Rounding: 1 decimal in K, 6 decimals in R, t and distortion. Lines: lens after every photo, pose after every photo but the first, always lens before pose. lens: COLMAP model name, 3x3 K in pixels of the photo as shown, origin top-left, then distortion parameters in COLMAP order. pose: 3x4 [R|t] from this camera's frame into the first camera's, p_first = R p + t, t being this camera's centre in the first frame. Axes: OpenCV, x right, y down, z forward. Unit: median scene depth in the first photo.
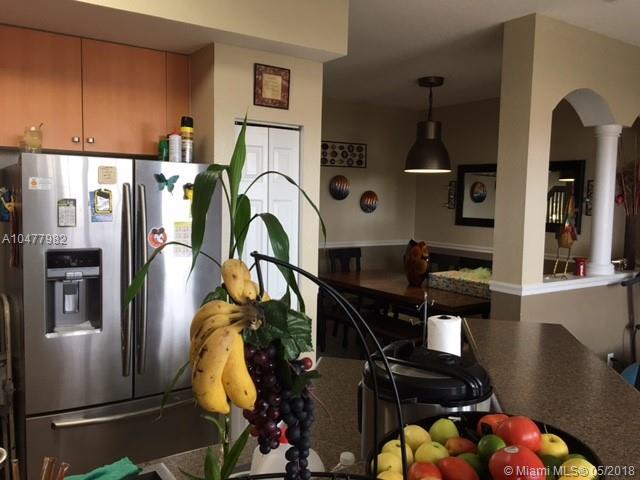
lens RADIAL K [[540.9, 0, 320.0], [0, 540.9, 240.0], [0, 0, 1]] dist [0.063130, -0.095576]
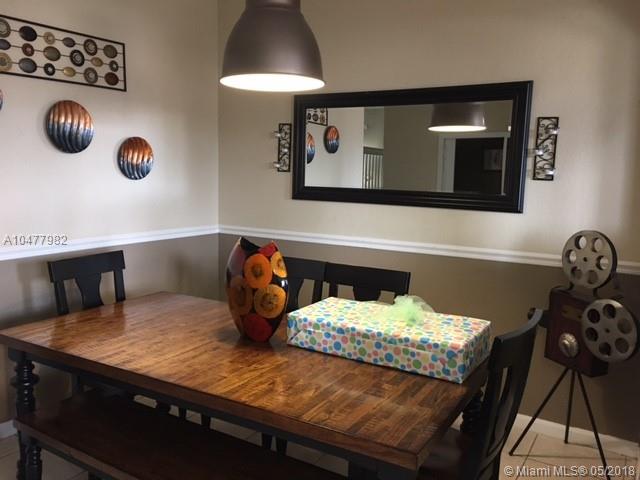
lens RADIAL K [[540.9, 0, 320.0], [0, 540.9, 240.0], [0, 0, 1]] dist [0.063130, -0.095576]
pose [[0.914593, -0.051619, 0.401068, 0.039621], [0.028424, 0.997572, 0.063574, -0.020218], [-0.403376, -0.046744, 0.913839, 0.458979]]
